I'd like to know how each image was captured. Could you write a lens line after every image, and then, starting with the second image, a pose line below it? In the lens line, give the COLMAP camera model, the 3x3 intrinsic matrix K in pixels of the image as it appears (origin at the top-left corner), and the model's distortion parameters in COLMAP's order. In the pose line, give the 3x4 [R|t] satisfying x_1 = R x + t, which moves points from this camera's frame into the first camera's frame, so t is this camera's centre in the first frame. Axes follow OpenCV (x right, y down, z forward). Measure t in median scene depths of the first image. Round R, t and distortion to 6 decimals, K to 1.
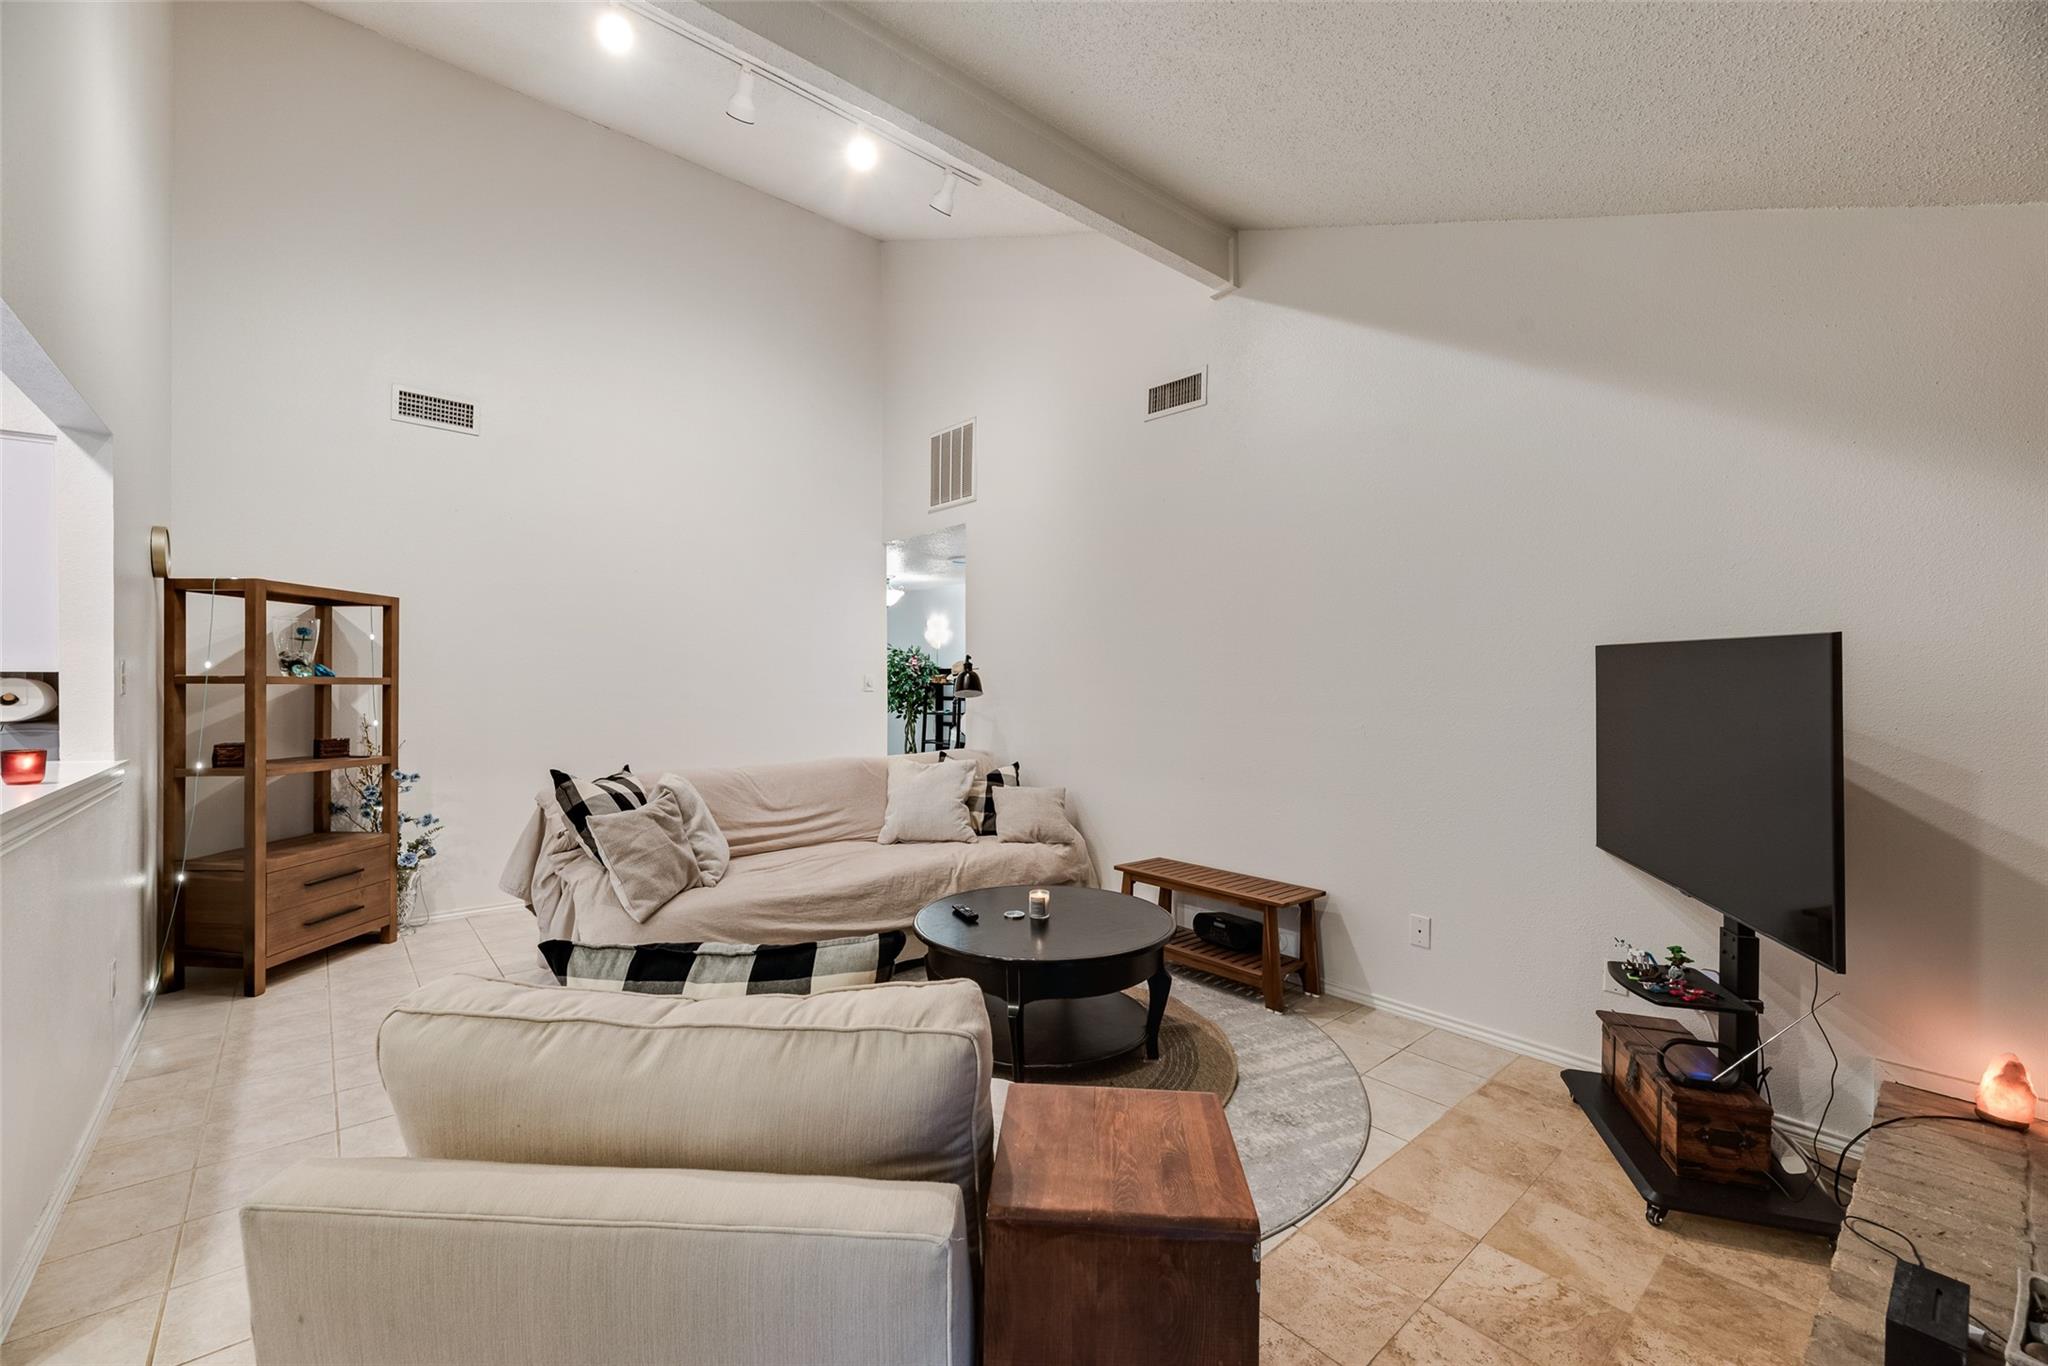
lens RADIAL K [[822.7, 0, 1025.3], [0, 822.7, 683.6], [0, 0, 1]] dist [-0.001245, -0.000058]
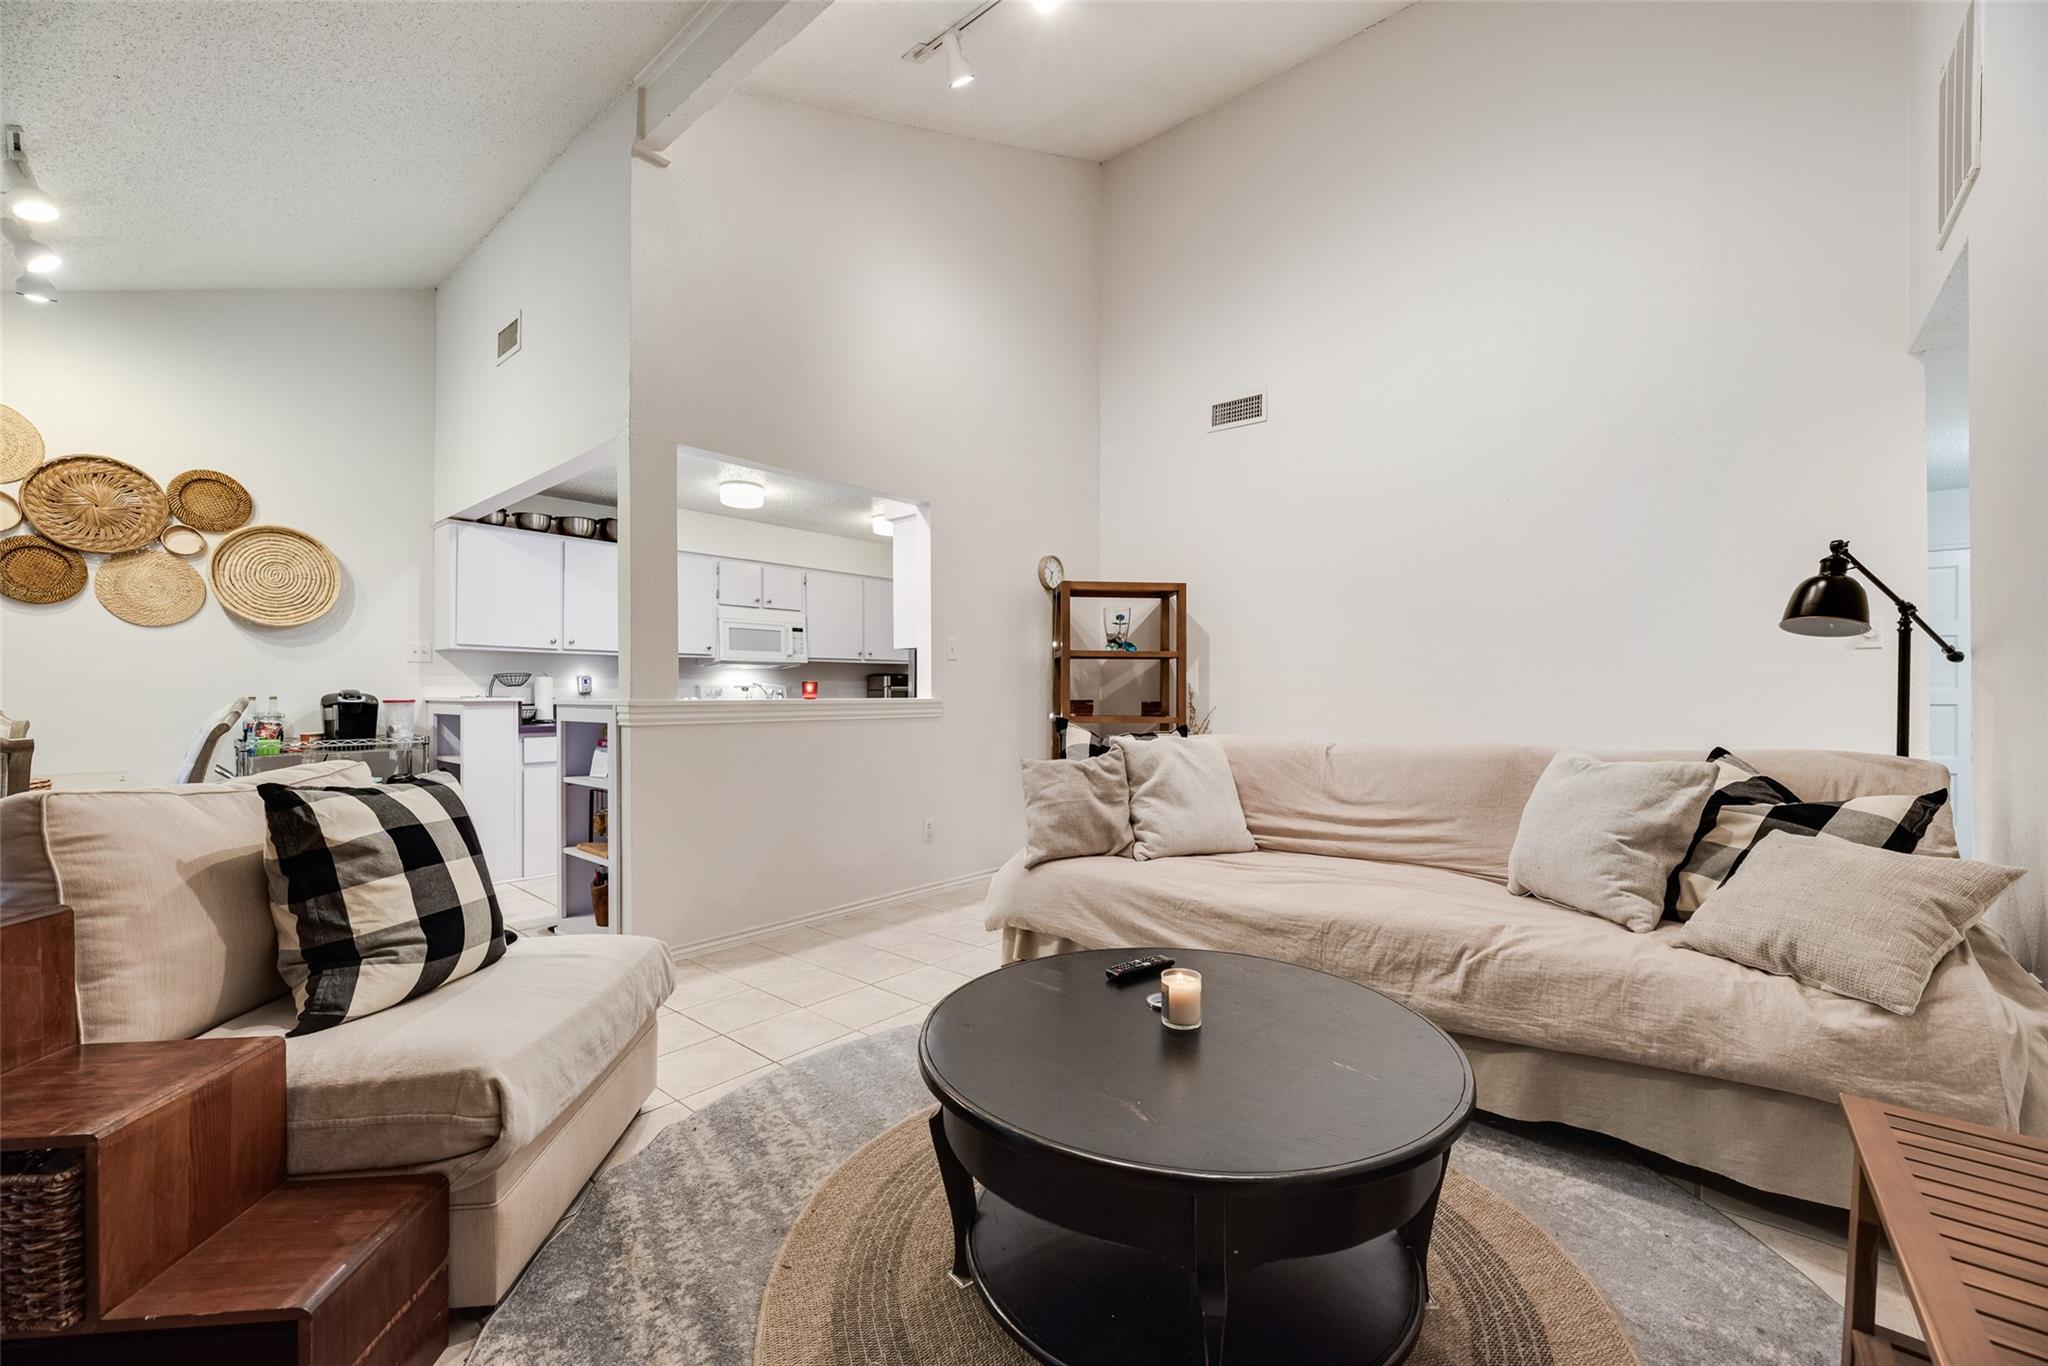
lens RADIAL K [[822.7, 0, 1024.6], [0, 822.7, 697.1], [0, 0, 1]] dist [-0.001245, -0.000058]
pose [[0.149190, -0.005295, -0.988794, 0.386946], [-0.000864, 0.999985, -0.005485, 0.067741], [0.988808, 0.001672, 0.149183, 0.640005]]
